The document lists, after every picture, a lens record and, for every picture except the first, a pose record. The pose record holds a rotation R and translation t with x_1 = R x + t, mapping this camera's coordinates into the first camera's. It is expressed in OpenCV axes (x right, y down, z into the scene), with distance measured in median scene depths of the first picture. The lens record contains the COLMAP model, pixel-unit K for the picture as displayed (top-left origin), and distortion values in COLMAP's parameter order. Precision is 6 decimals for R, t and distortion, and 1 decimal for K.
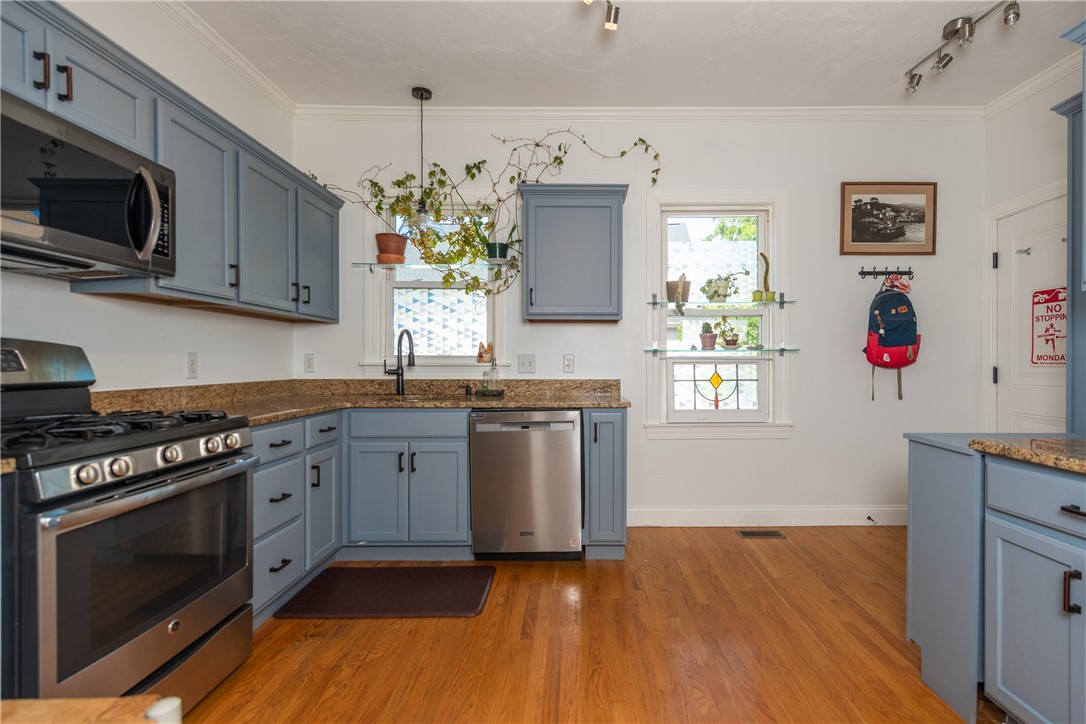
lens RADIAL K [[495.7, 0, 550.7], [0, 495.7, 359.4], [0, 0, 1]] dist [-0.013925, -0.000133]
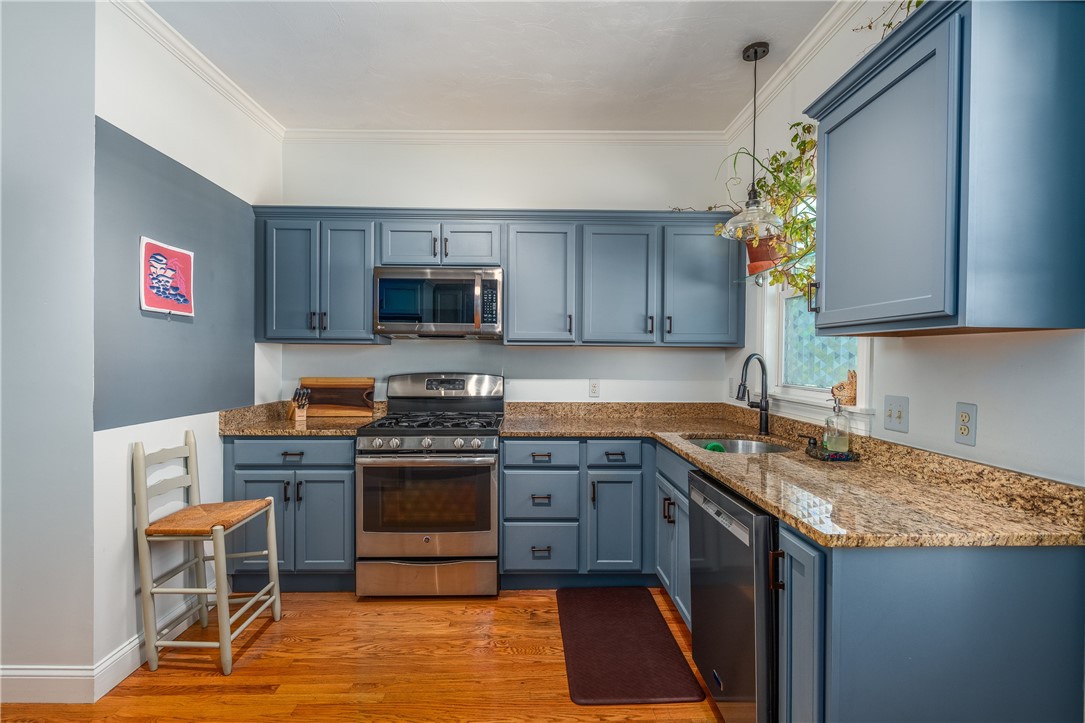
lens RADIAL K [[476.6, 0, 541.1], [0, 476.6, 353.9], [0, 0, 1]] dist [-0.002758, -0.000261]
pose [[0.050482, -0.012777, -0.998643, 0.536726], [0.001196, 0.999918, -0.012733, -0.058615], [0.998724, -0.000551, 0.050493, 0.713378]]
